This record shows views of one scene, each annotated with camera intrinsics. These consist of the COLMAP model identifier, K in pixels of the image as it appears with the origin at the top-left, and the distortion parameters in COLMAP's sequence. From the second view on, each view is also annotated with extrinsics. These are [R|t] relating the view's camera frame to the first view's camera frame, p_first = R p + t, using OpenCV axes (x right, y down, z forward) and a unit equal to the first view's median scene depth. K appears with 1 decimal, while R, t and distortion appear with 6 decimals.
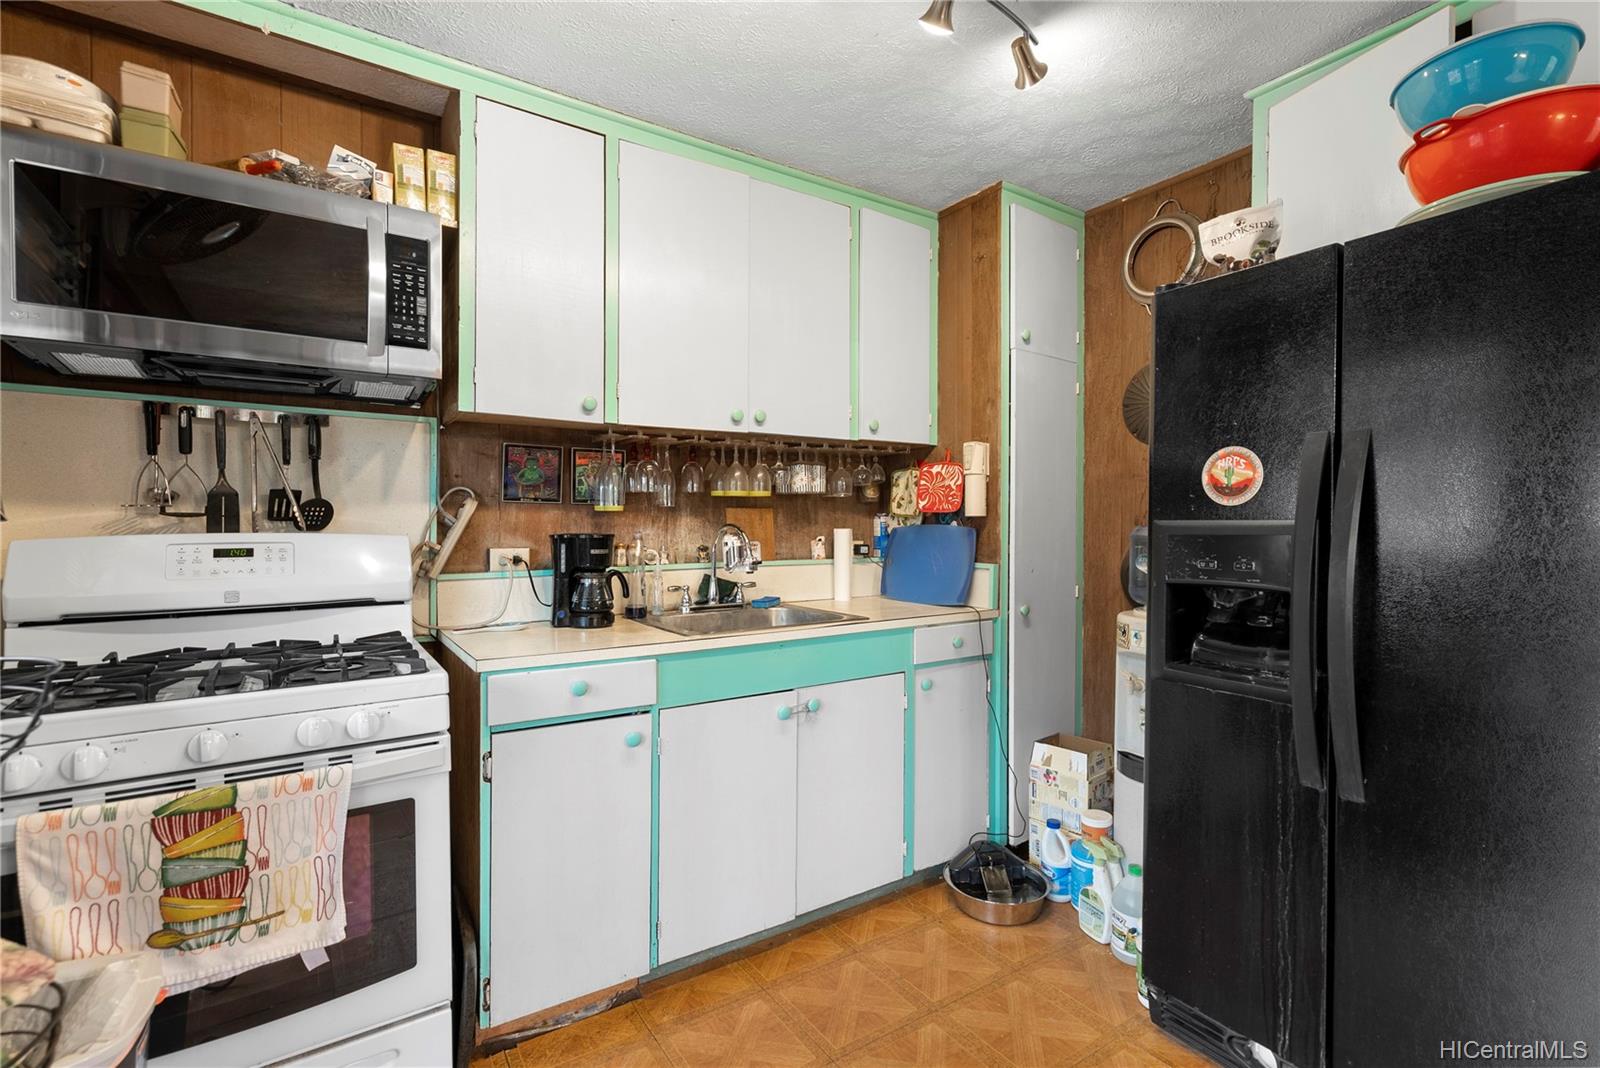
lens RADIAL K [[730.0, 0, 802.1], [0, 730.0, 537.8], [0, 0, 1]] dist [-0.004407, 0.002902]
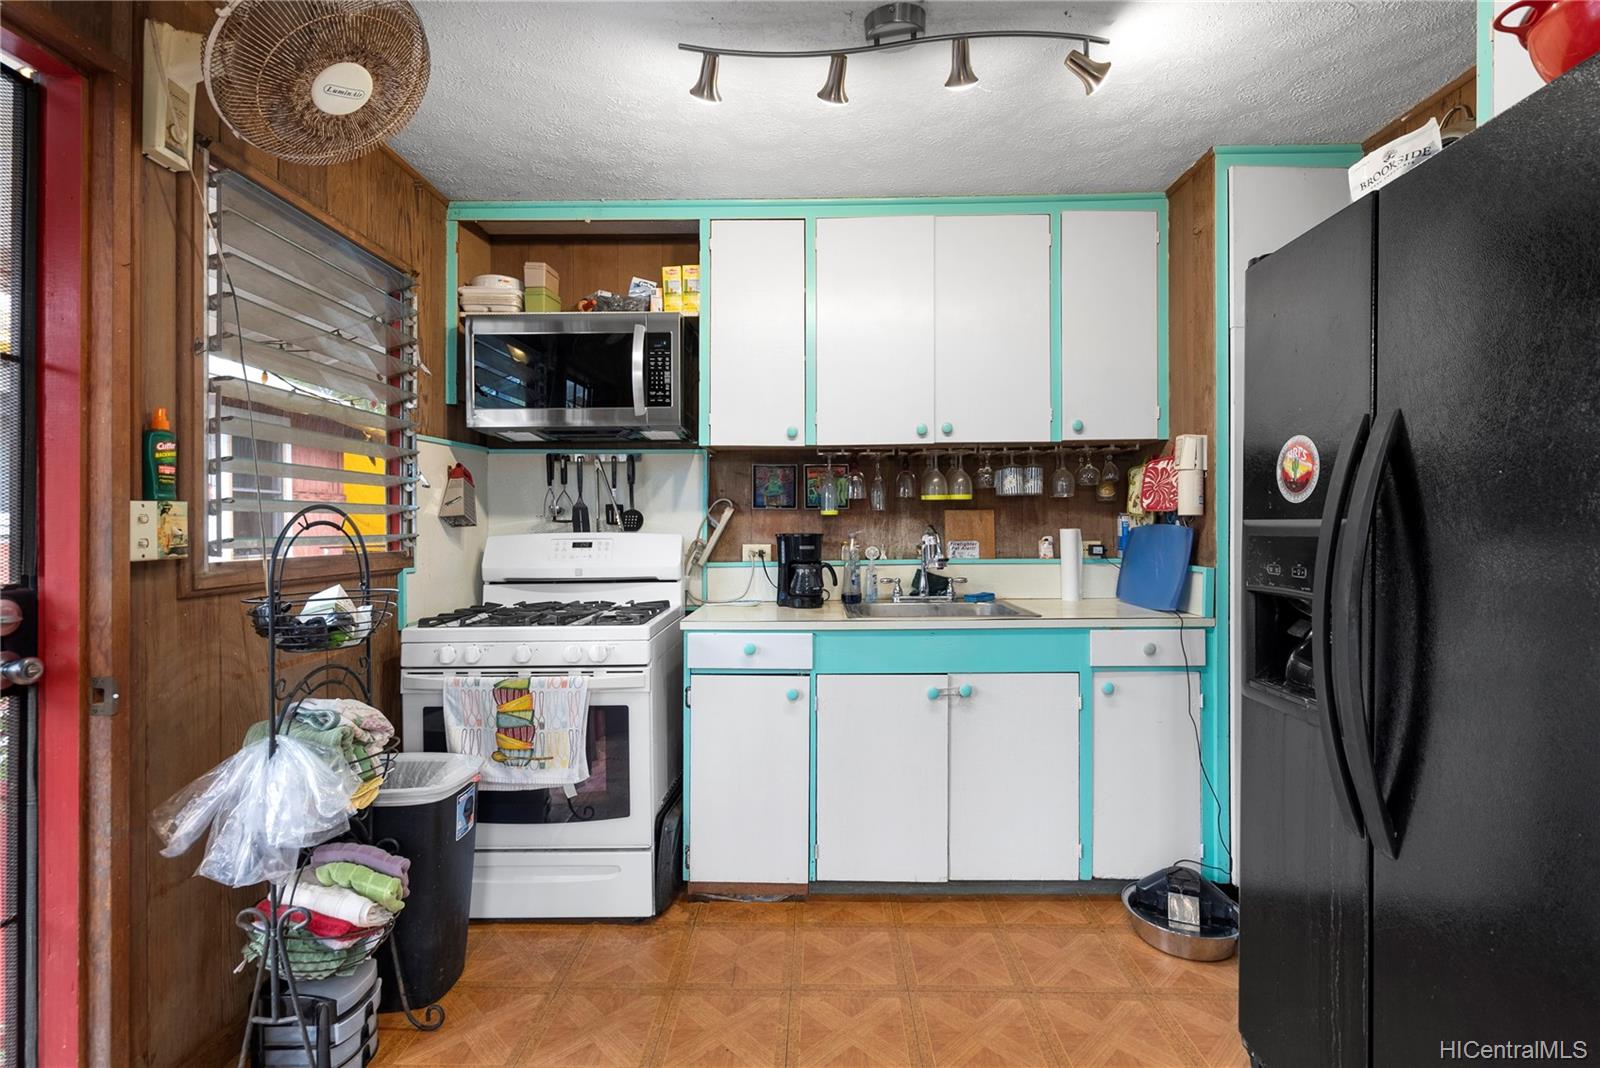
lens RADIAL K [[730.0, 0, 801.4], [0, 730.0, 530.1], [0, 0, 1]] dist [-0.004407, 0.002902]
pose [[0.824465, -0.000407, -0.565913, 0.481142], [-0.005056, 0.999955, -0.008085, -0.001235], [0.565891, 0.009527, 0.824425, -0.046899]]
